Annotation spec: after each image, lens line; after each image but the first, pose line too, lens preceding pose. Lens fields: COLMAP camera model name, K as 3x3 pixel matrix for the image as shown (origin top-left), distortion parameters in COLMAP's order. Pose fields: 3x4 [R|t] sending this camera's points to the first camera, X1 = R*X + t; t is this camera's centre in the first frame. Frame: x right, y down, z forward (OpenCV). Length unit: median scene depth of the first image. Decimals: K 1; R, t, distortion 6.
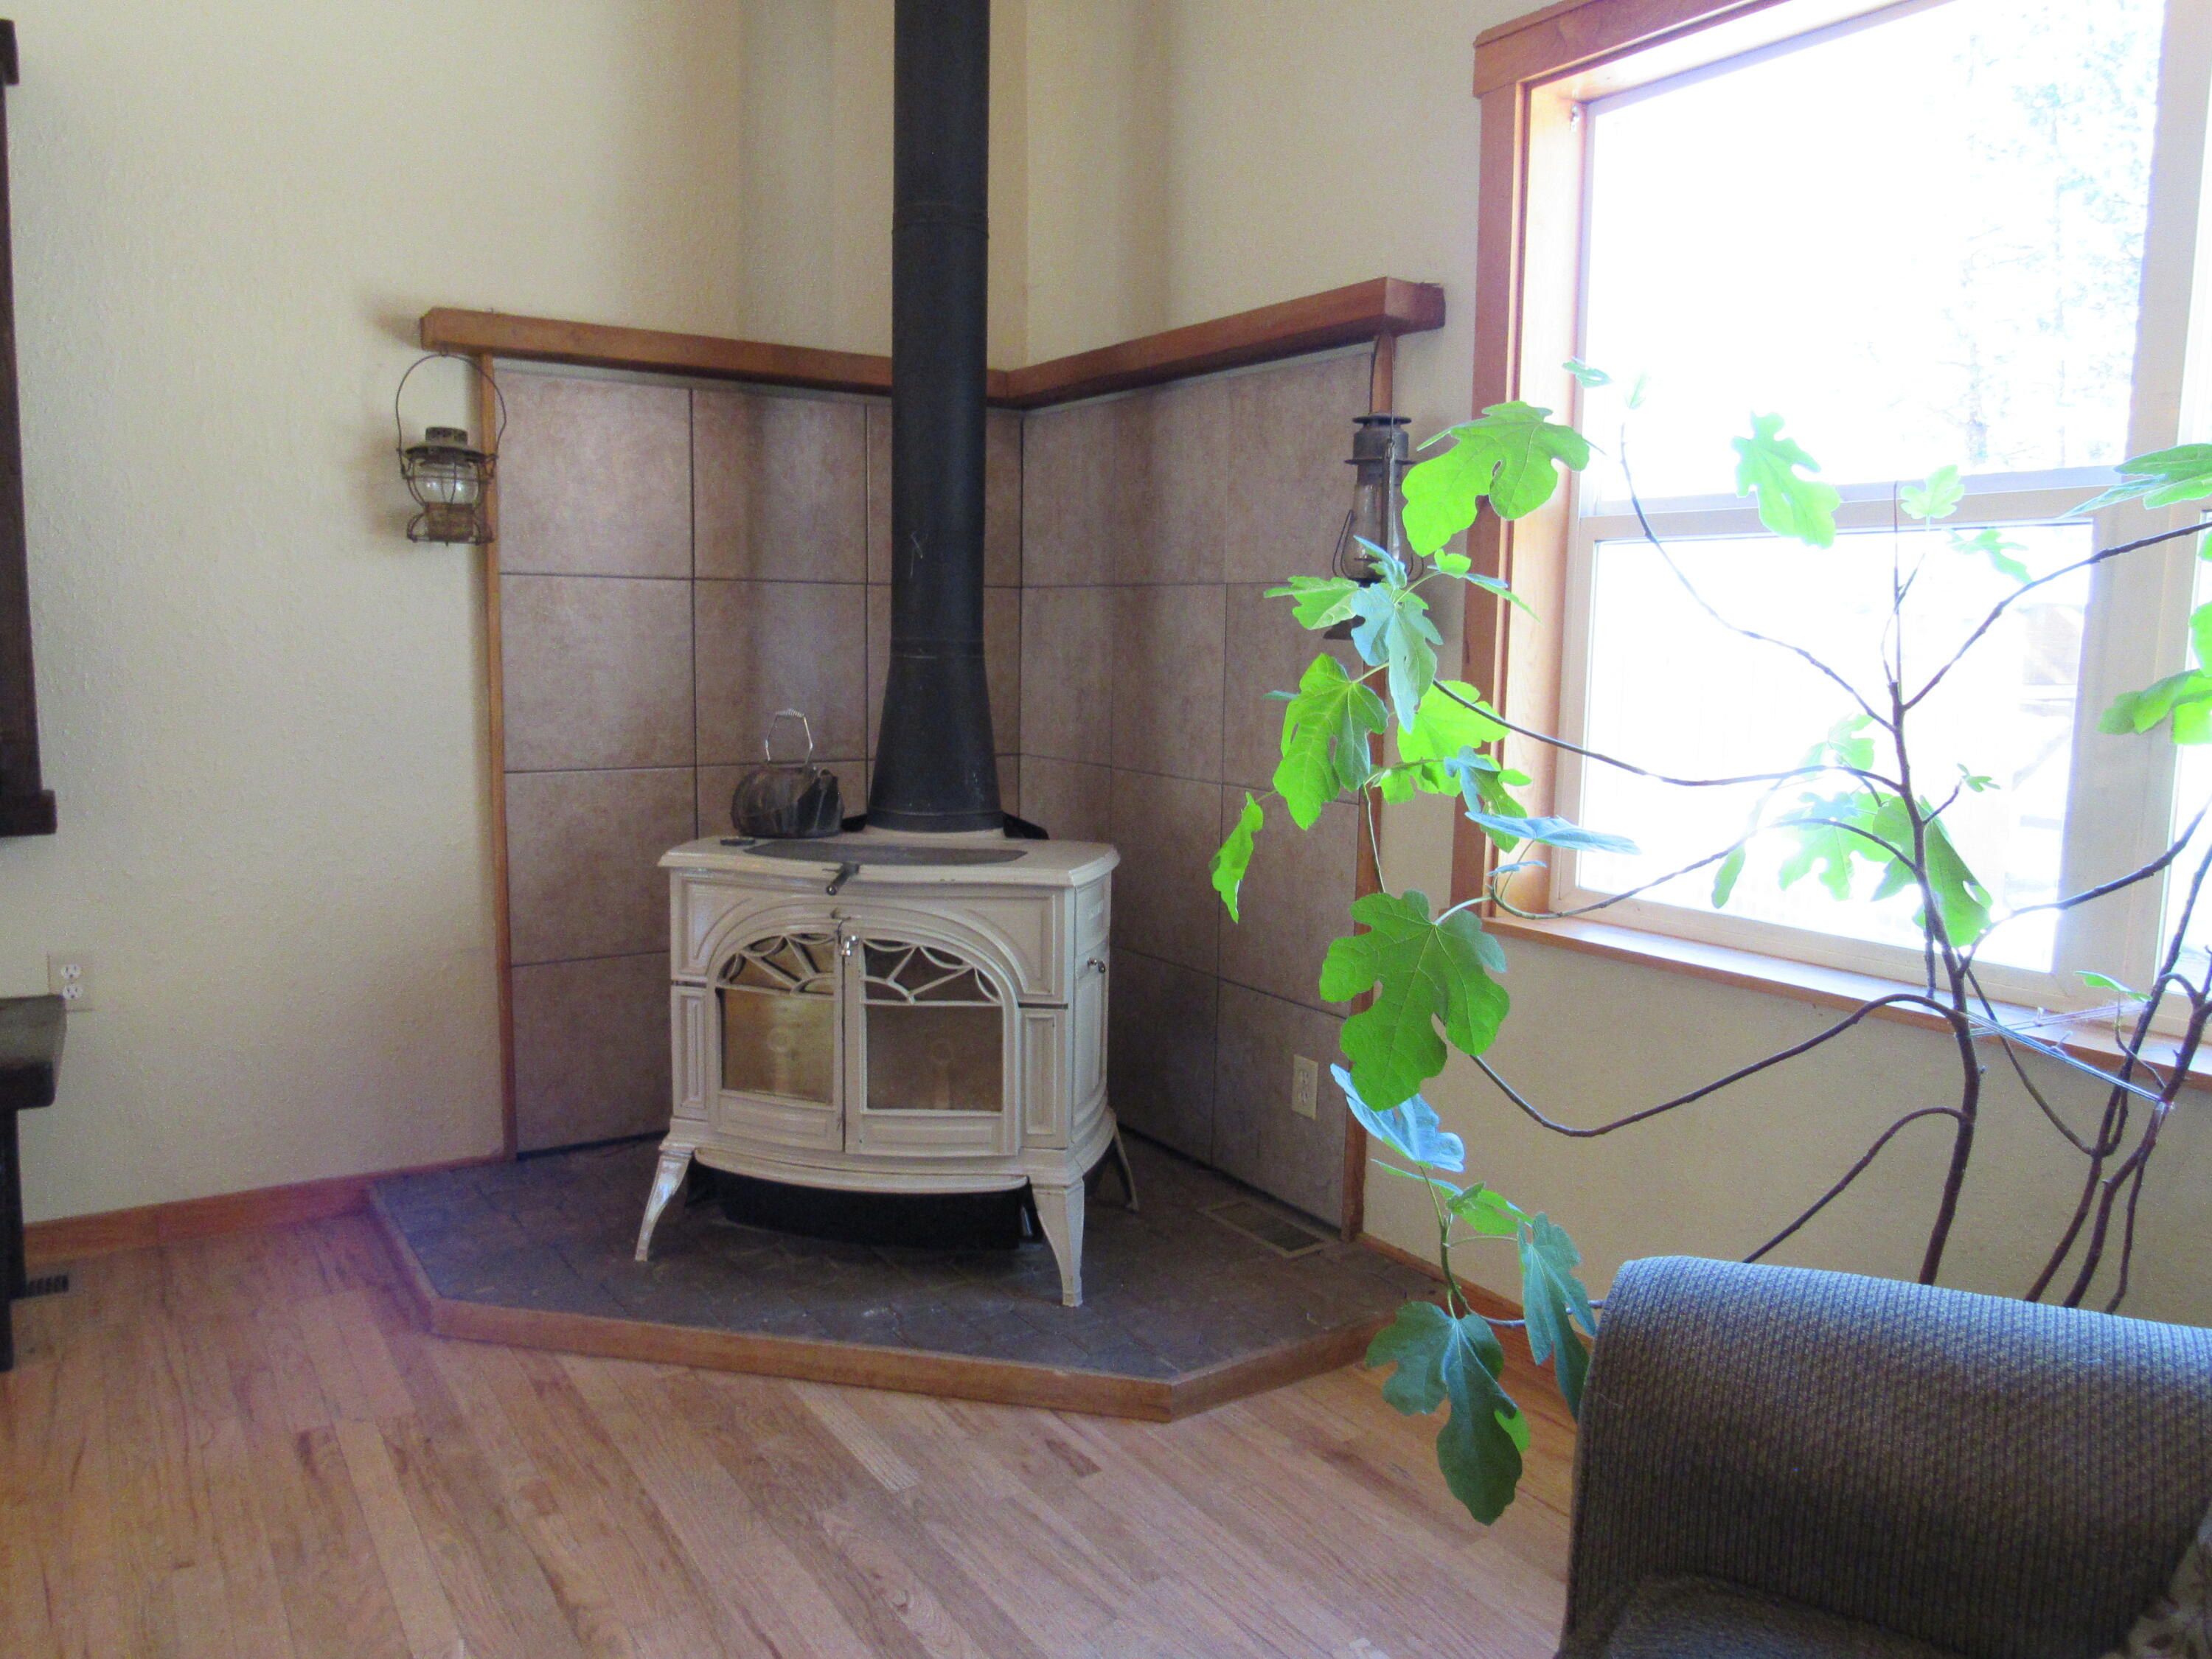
lens RADIAL K [[1581.1, 0, 1099.4], [0, 1581.1, 822.4], [0, 0, 1]] dist [-0.025103, -0.009567]
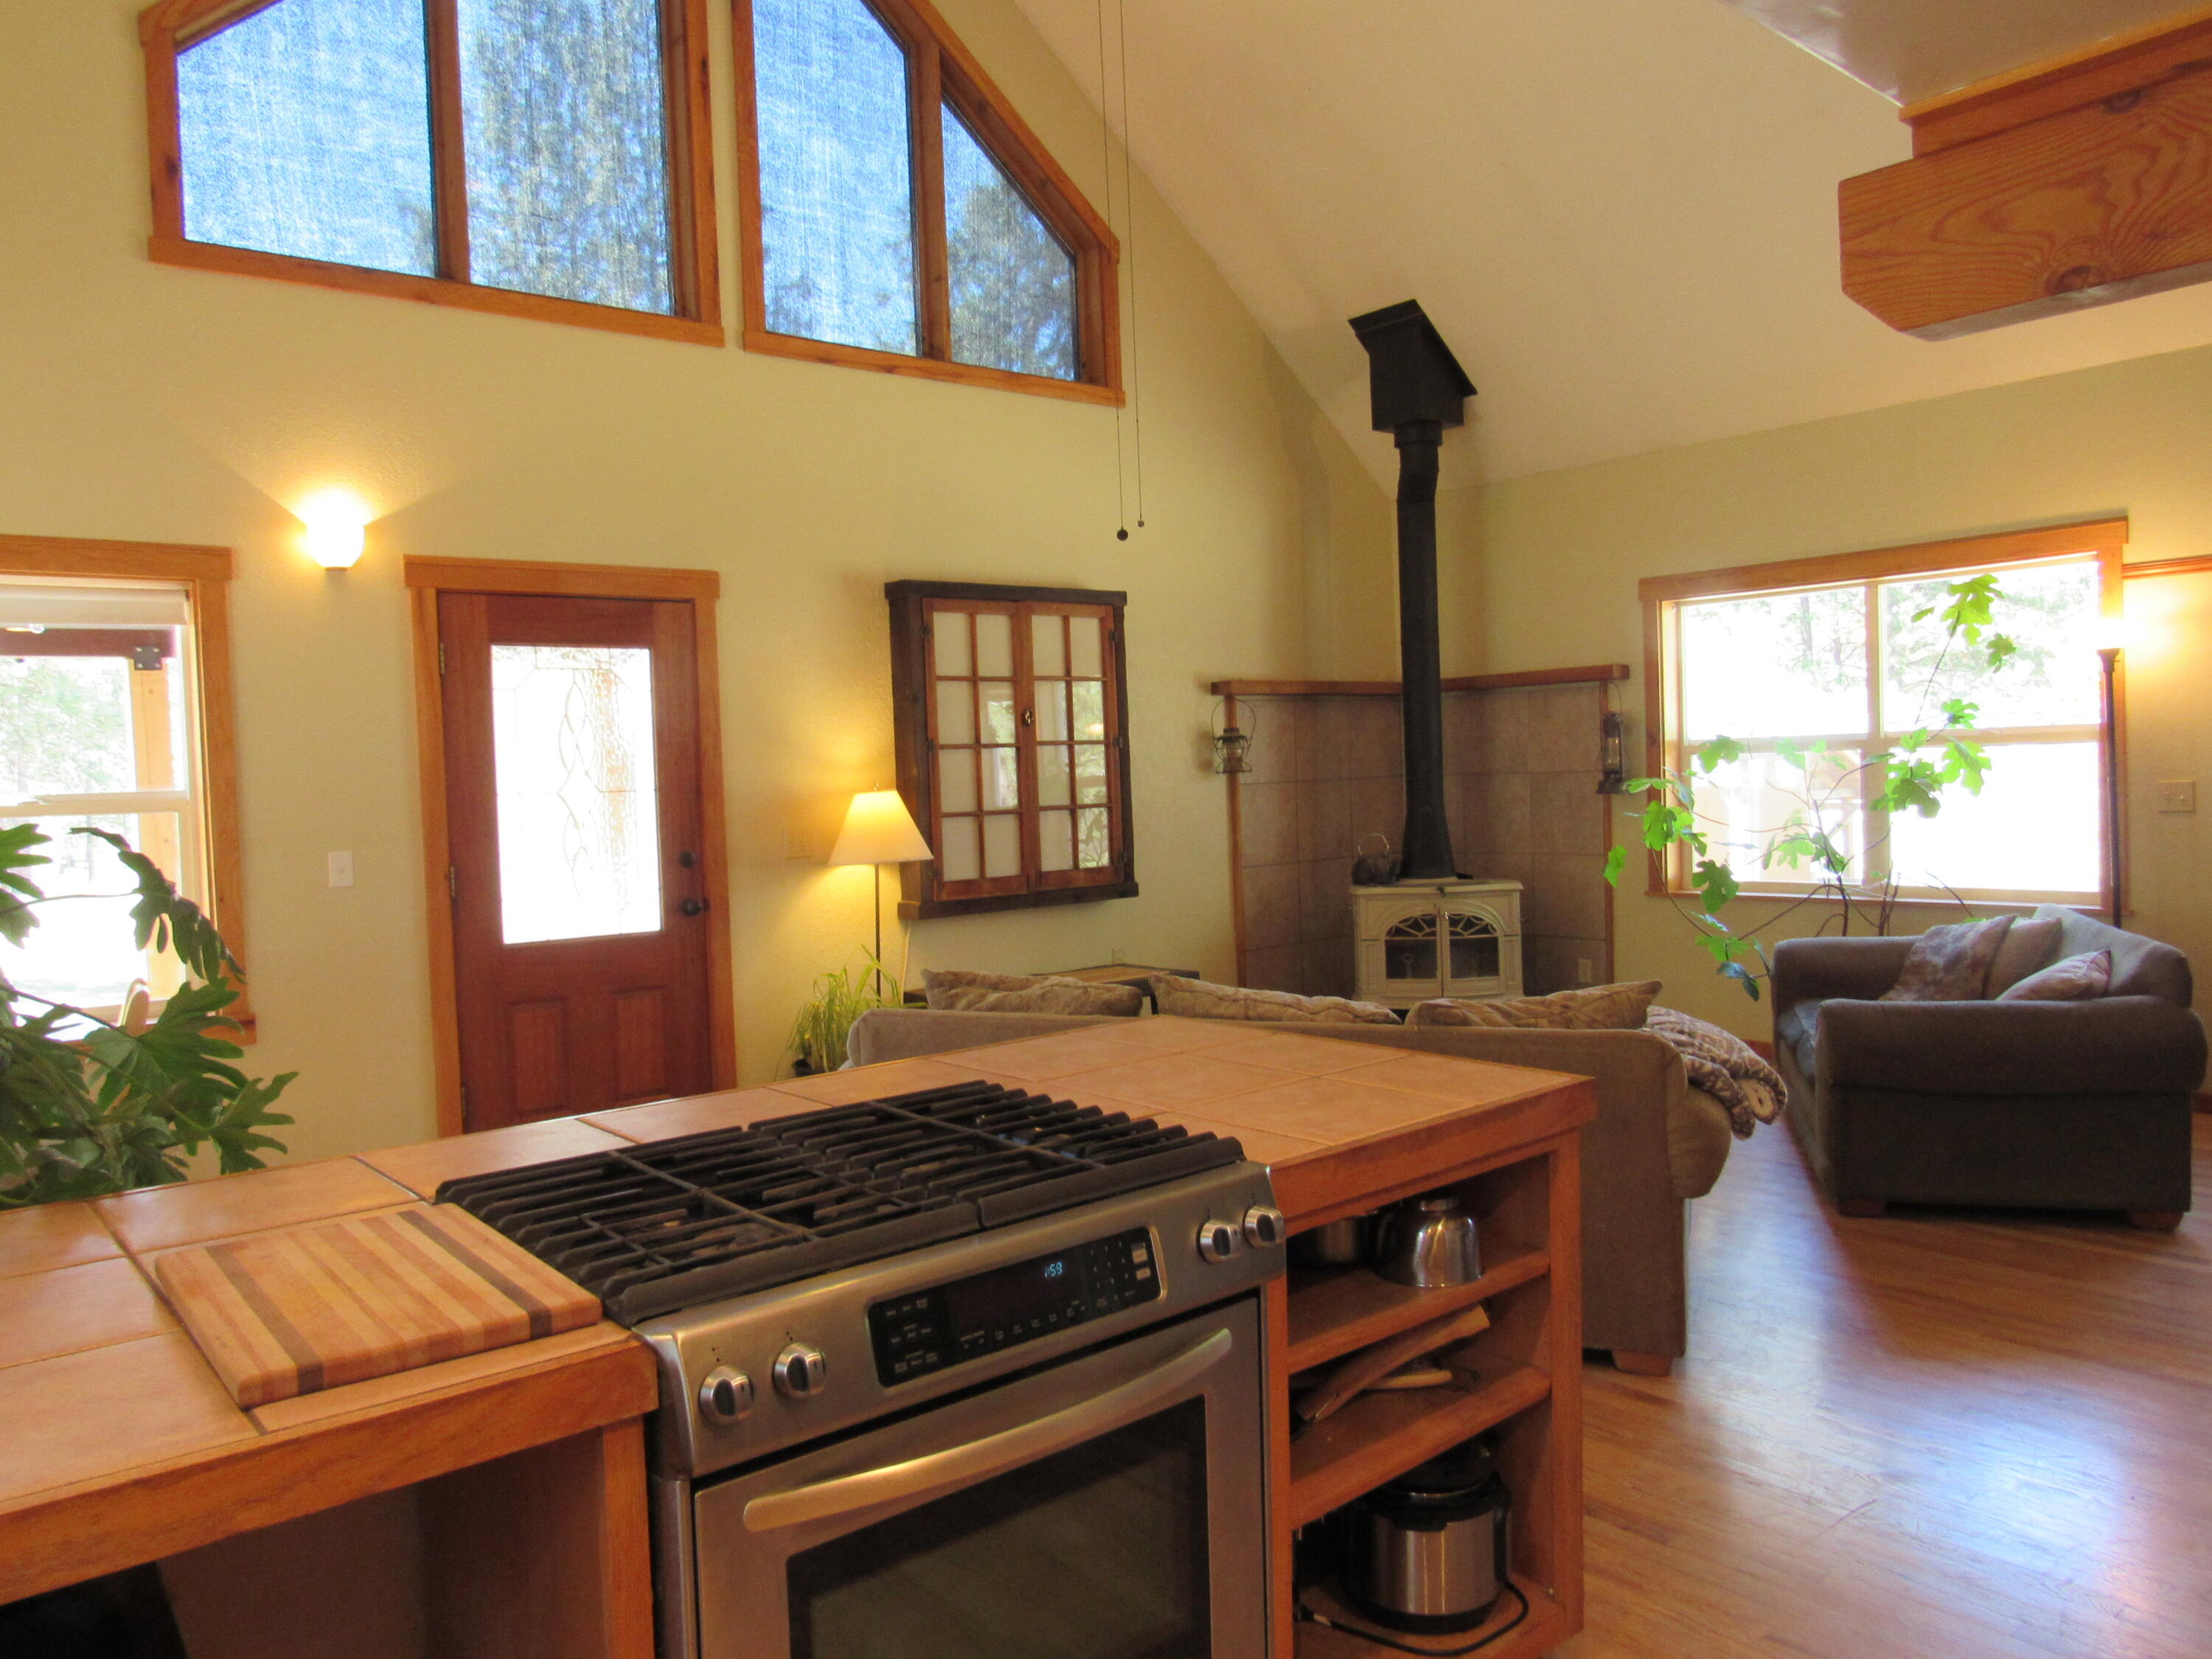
lens RADIAL K [[1557.8, 0, 1106.4], [0, 1557.8, 830.6], [0, 0, 1]] dist [-0.036665, 0.011609]
pose [[0.991335, -0.058957, 0.117381, -1.024229], [0.068341, 0.994640, -0.077592, 0.096962], [-0.112177, 0.084942, 0.990051, -1.562940]]
